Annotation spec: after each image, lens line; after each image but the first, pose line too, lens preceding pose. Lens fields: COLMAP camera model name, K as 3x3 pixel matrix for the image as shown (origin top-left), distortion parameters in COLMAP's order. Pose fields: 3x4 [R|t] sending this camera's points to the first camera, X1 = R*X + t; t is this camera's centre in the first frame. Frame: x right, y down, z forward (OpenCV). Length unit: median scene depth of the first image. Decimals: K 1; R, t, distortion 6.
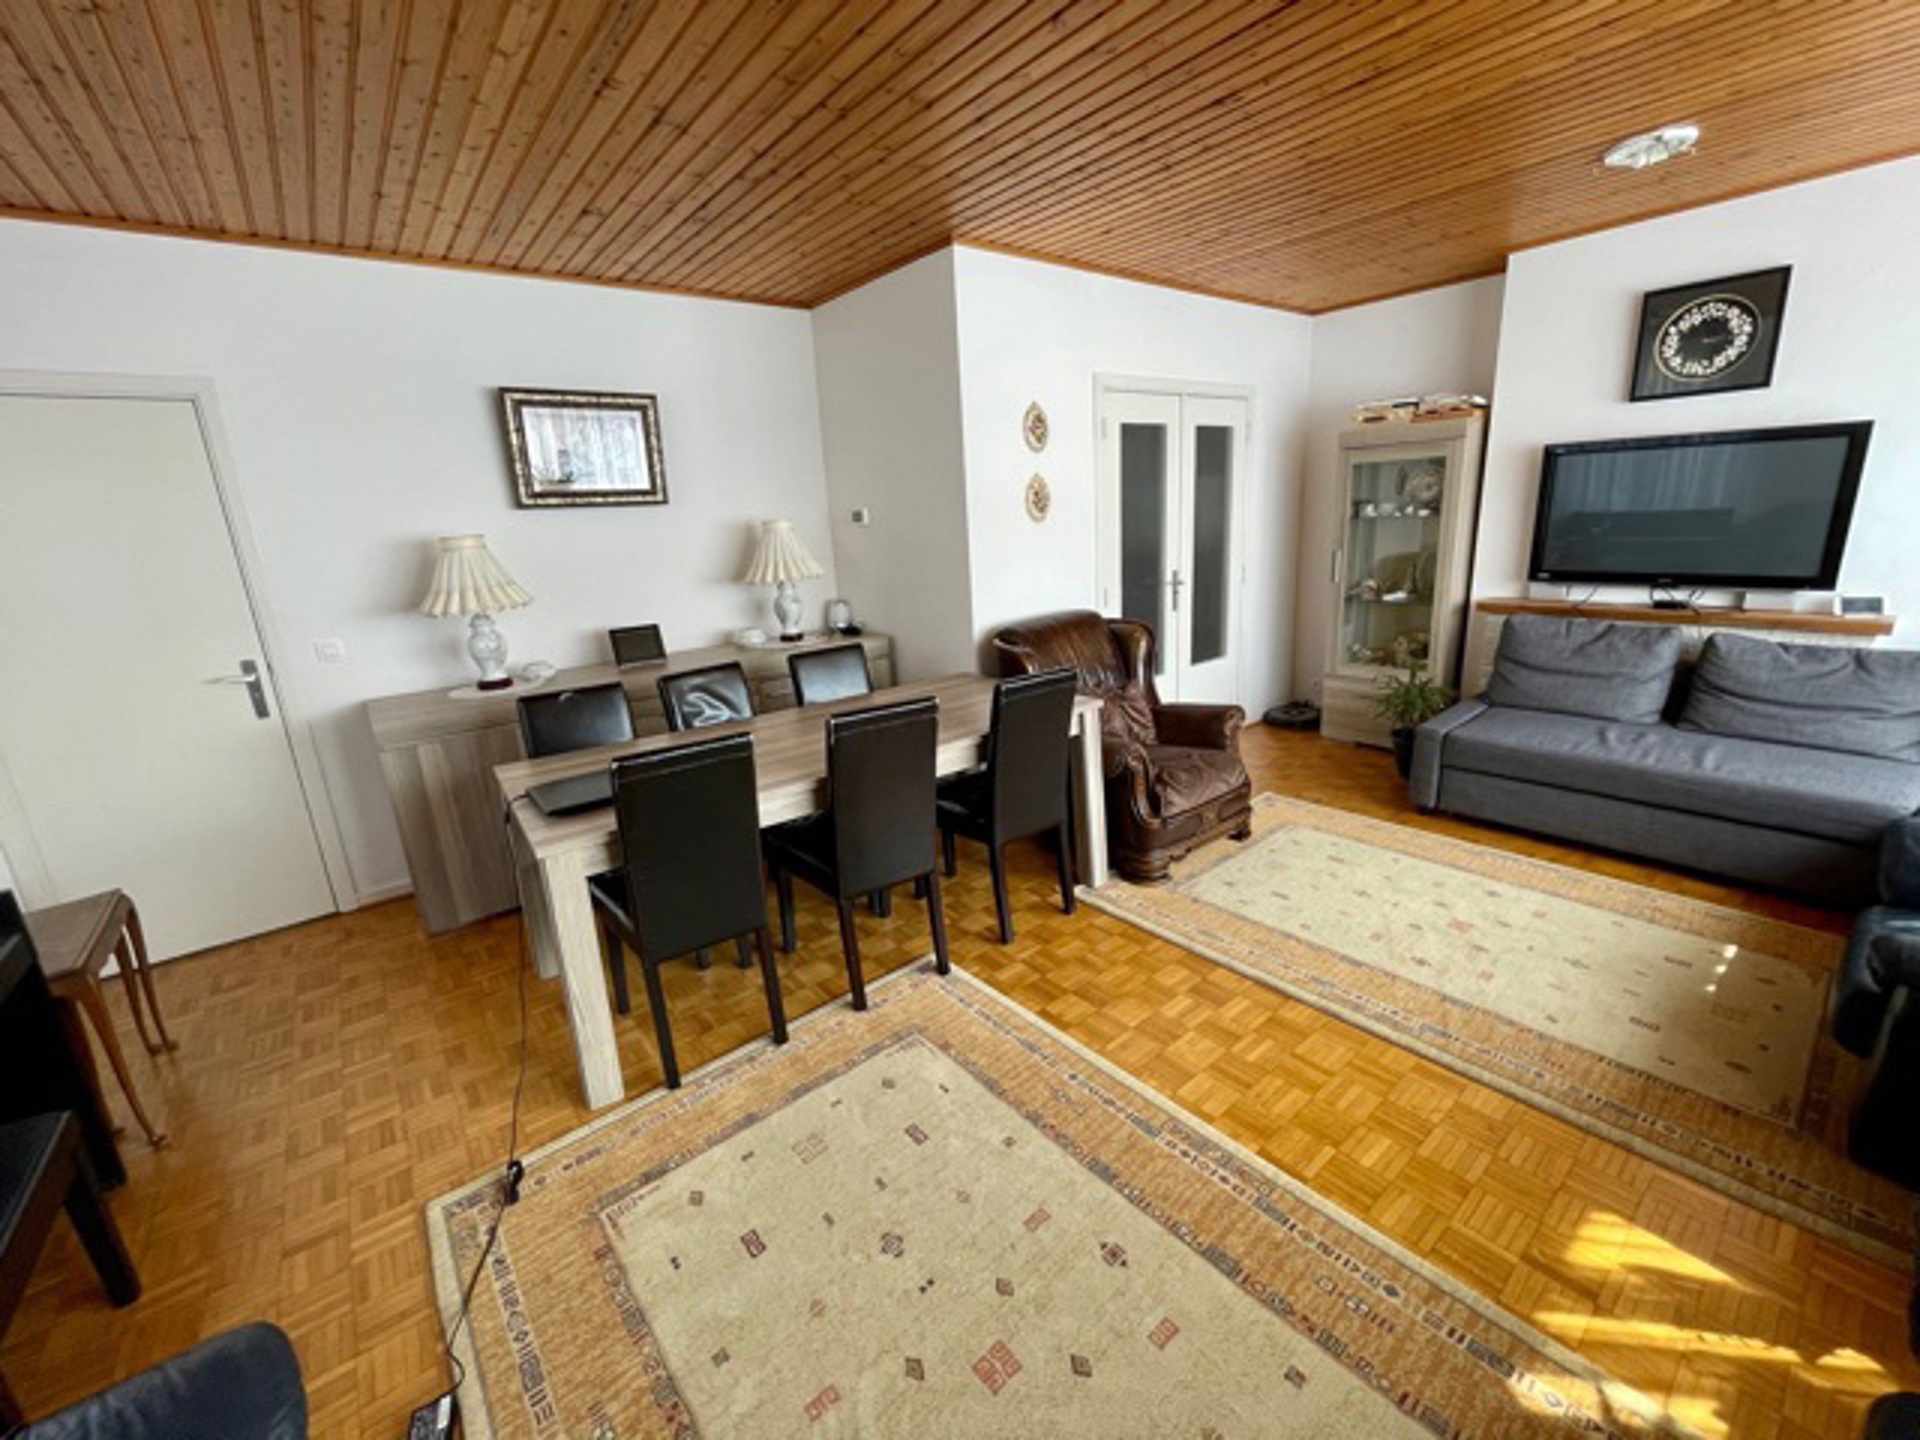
lens RADIAL K [[777.1, 0, 962.6], [0, 777.1, 720.0], [0, 0, 1]] dist [-0.005428, 0.000487]
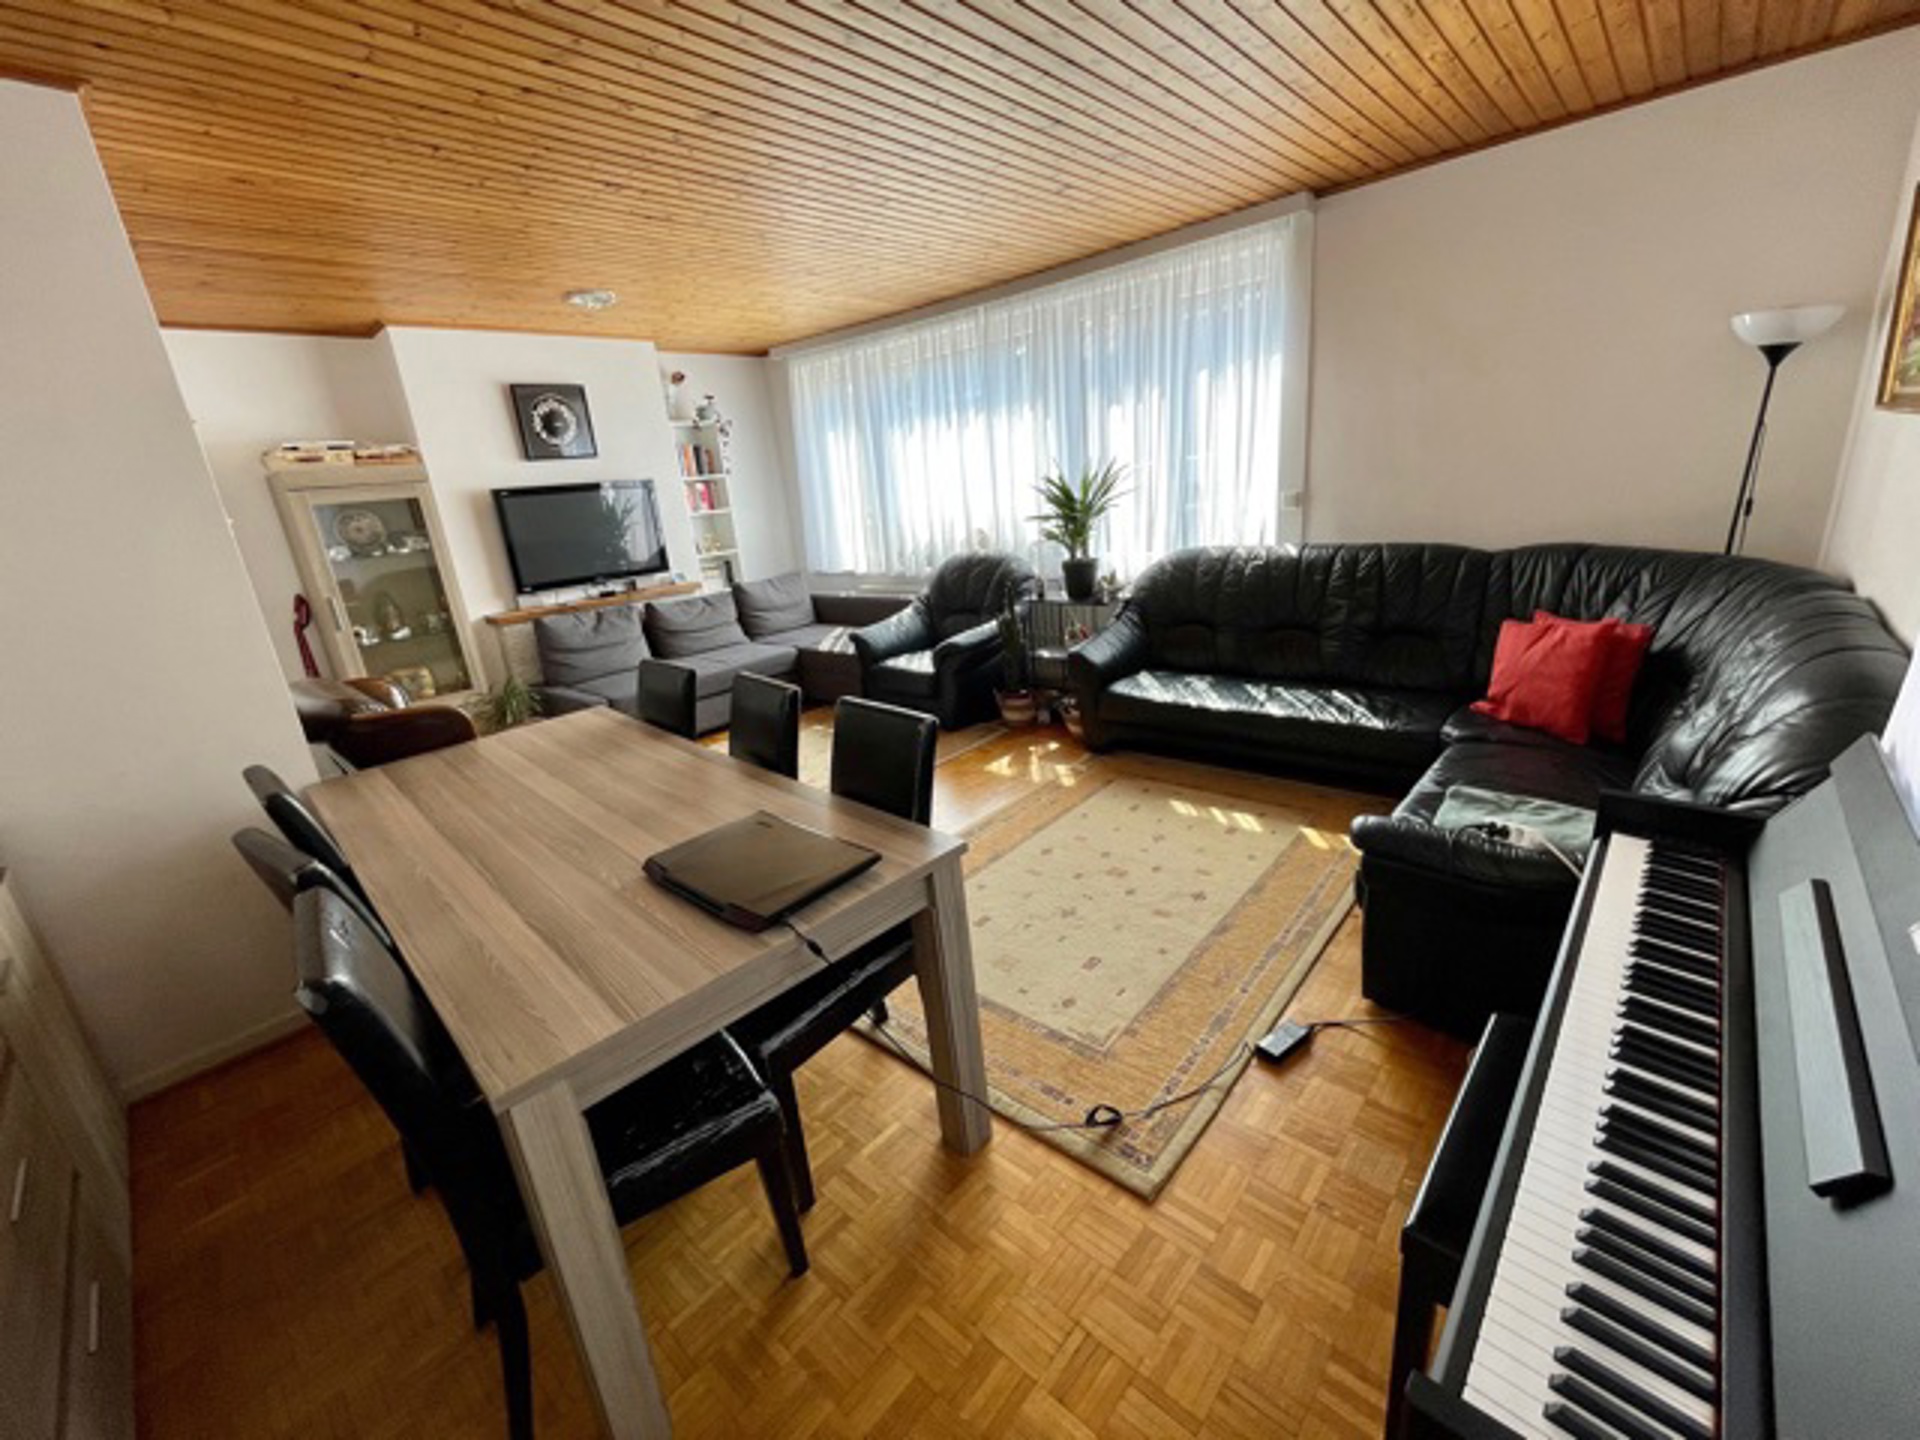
lens RADIAL K [[777.1, 0, 962.6], [0, 777.1, 720.0], [0, 0, 1]] dist [-0.005428, 0.000487]
pose [[-0.153995, -0.232282, 0.960380, -0.852193], [0.348415, 0.896775, 0.272766, -0.118474], [-0.924604, 0.376615, -0.057169, 0.635633]]
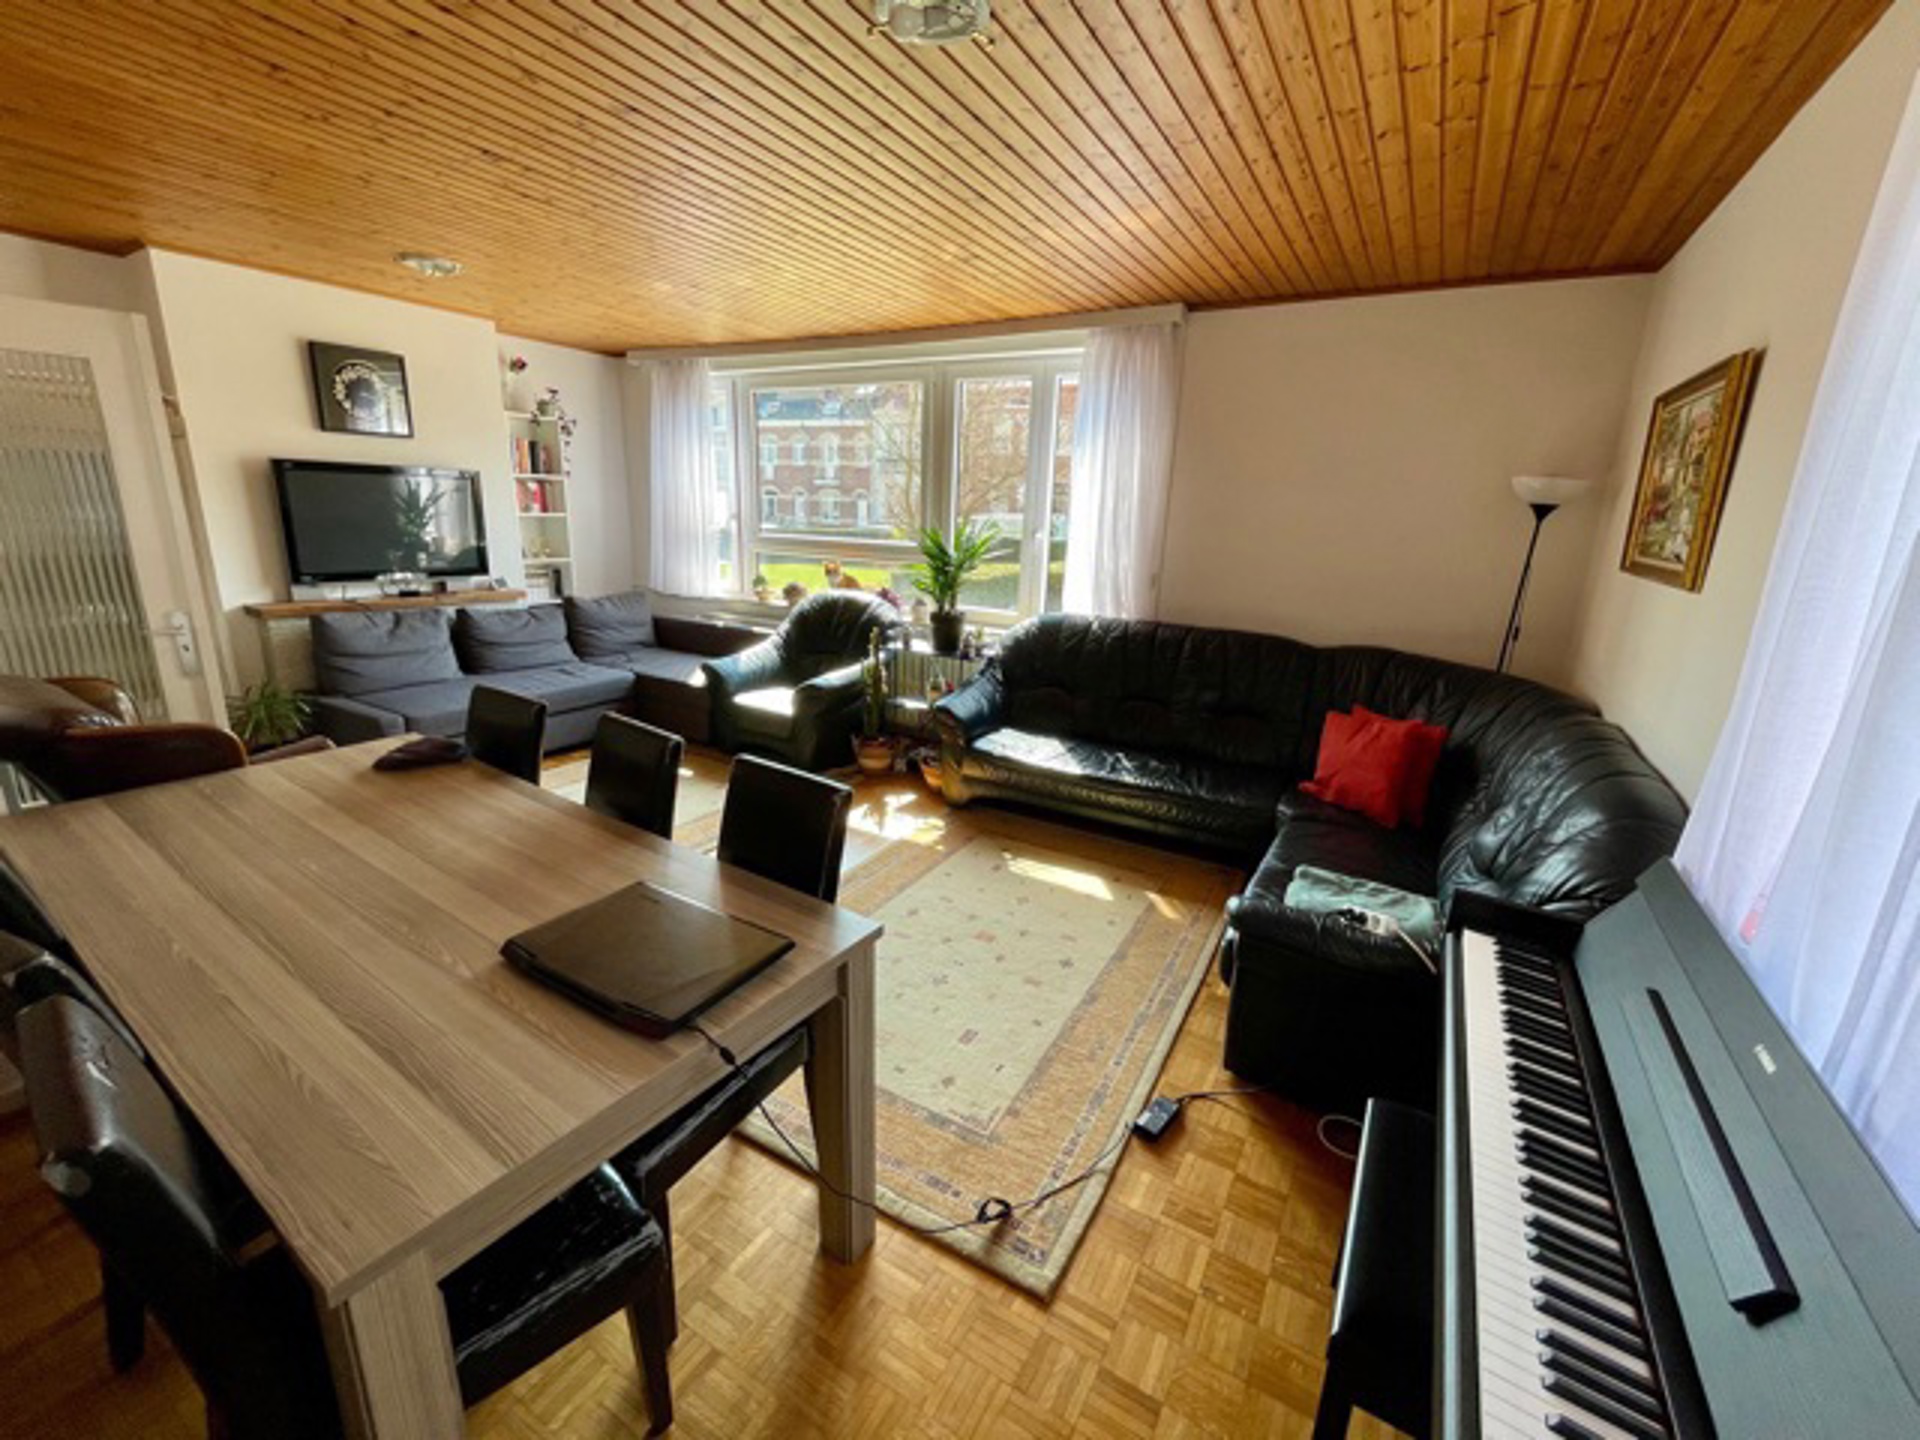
lens RADIAL K [[777.3, 0, 960.0], [0, 777.3, 720.0], [0, 0, 1]] dist [-0.001638, -0.000812]
pose [[-0.351605, -0.208908, 0.912541, -0.806382], [0.221692, 0.928474, 0.297974, -0.160863], [-0.909520, 0.307072, -0.280142, 0.690835]]
